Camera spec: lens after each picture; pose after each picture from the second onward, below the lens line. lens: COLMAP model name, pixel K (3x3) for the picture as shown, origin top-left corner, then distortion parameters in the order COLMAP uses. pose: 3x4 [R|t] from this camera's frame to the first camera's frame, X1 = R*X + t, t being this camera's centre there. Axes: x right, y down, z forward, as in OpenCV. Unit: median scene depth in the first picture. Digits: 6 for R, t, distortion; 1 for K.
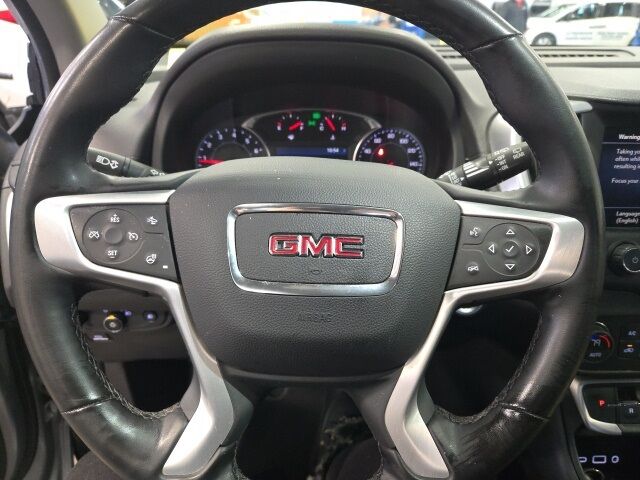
lens RADIAL K [[430.8, 0, 325.0], [0, 430.8, 248.4], [0, 0, 1]] dist [0.006542, 0.000209]
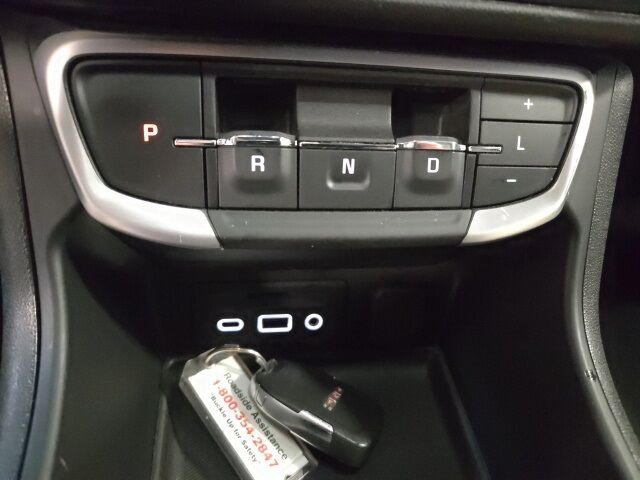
lens RADIAL K [[430.8, 0, 322.1], [0, 430.8, 240.0], [0, 0, 1]] dist [0.006542, 0.000209]
pose [[0.991366, 0.007526, 0.130908, 0.711296], [-0.041903, 0.964186, 0.261896, 0.347510], [-0.124248, -0.265120, 0.956177, 0.716336]]
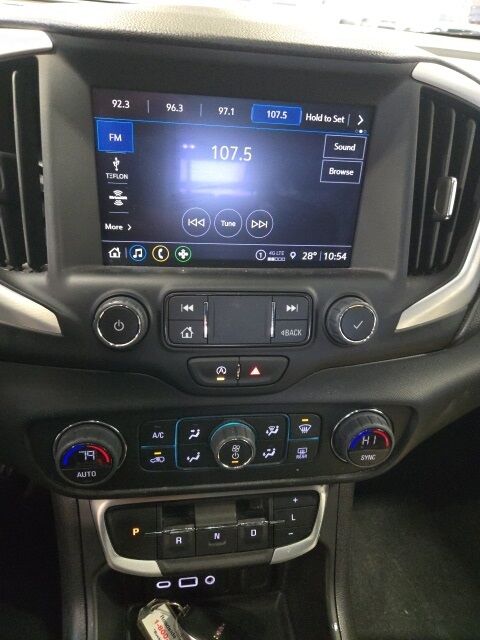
lens RADIAL K [[430.8, 0, 237.9], [0, 430.8, 318.9], [0, 0, 1]] dist [0.006542, 0.000209]
pose [[0.992159, -0.001590, 0.124975, 0.714042], [-0.012894, 0.993282, 0.115000, -0.045050], [-0.124318, -0.115709, 0.985473, 0.365752]]
